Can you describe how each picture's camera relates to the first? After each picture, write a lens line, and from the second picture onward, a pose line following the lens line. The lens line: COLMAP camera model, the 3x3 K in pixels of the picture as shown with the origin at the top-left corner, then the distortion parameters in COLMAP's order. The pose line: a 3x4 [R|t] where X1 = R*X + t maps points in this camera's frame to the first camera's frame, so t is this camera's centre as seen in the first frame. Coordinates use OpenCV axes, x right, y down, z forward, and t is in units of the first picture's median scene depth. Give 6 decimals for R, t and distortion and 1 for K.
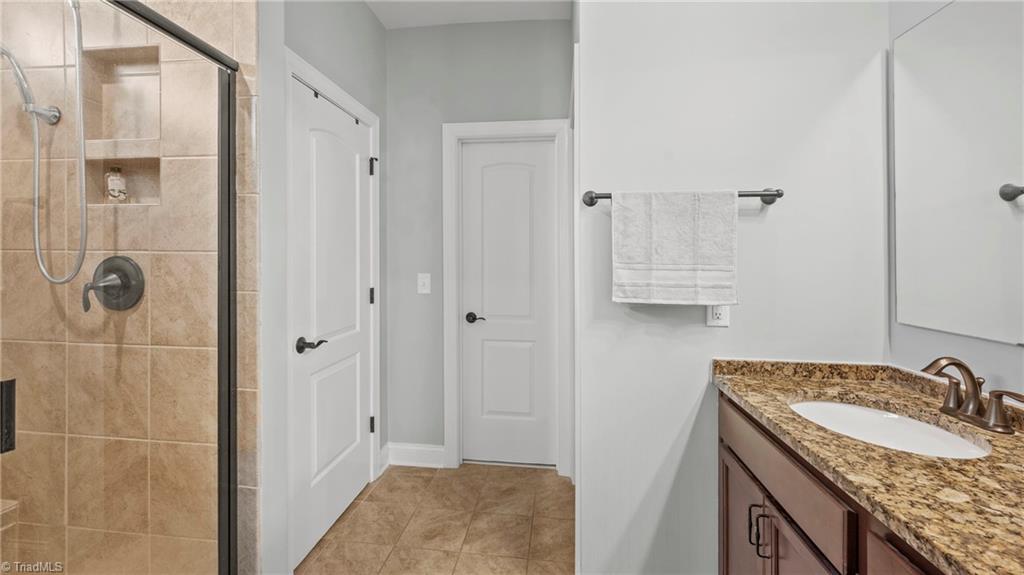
lens RADIAL K [[412.9, 0, 521.0], [0, 412.9, 257.2], [0, 0, 1]] dist [-0.000167, 0.000917]
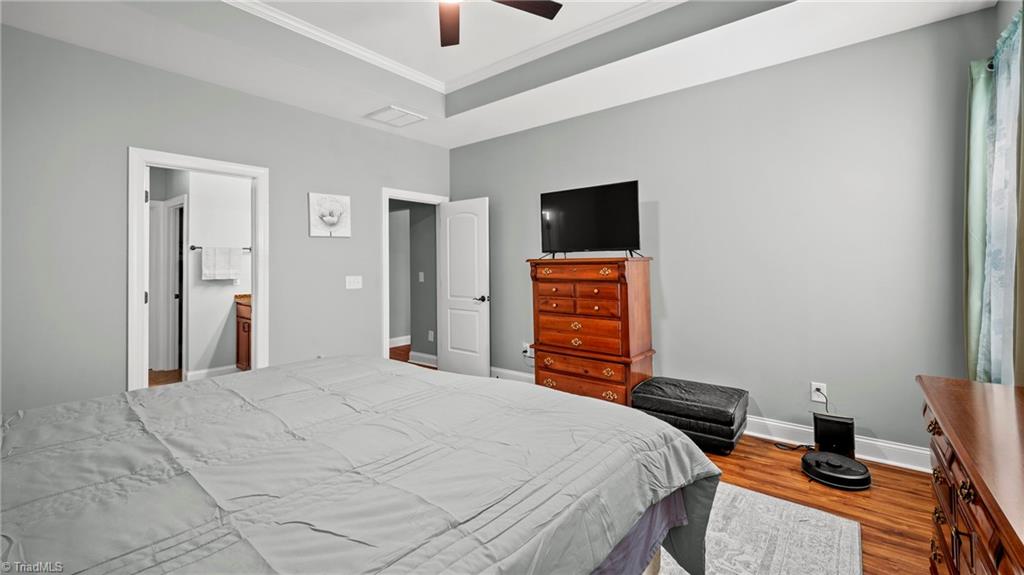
lens RADIAL K [[412.9, 0, 502.7], [0, 412.9, 259.7], [0, 0, 1]] dist [-0.000167, 0.000917]
pose [[0.533904, -0.005153, 0.845529, -1.340701], [-0.001193, 0.999976, 0.006848, -0.079398], [-0.845544, -0.004665, 0.533885, -2.916558]]
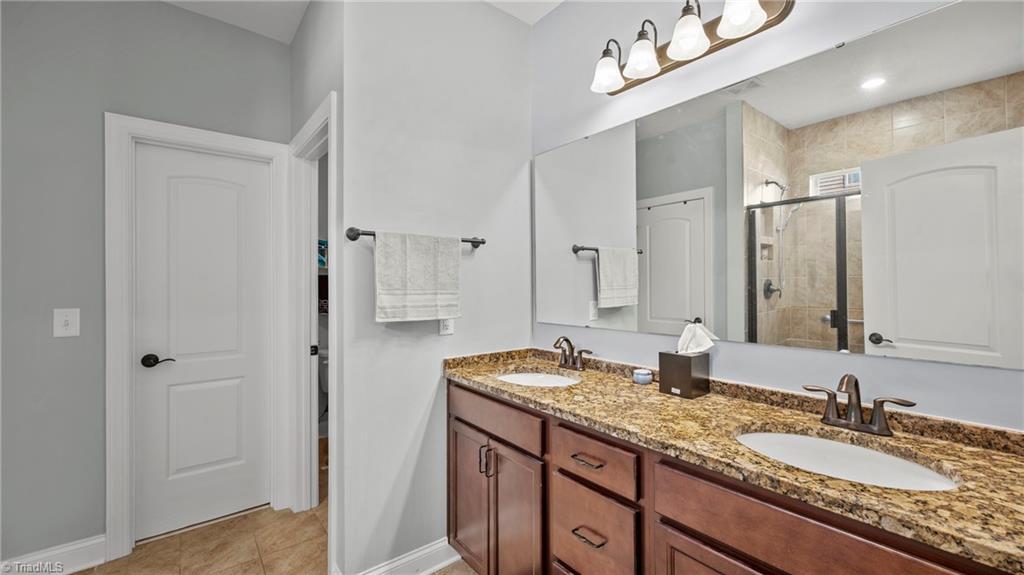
lens RADIAL K [[412.9, 0, 508.3], [0, 412.9, 281.1], [0, 0, 1]] dist [-0.000167, 0.000917]
pose [[0.713584, -0.002179, 0.700566, -0.351945], [0.005322, 0.999983, -0.002310, -0.006740], [-0.700549, 0.005376, 0.713584, -0.129351]]
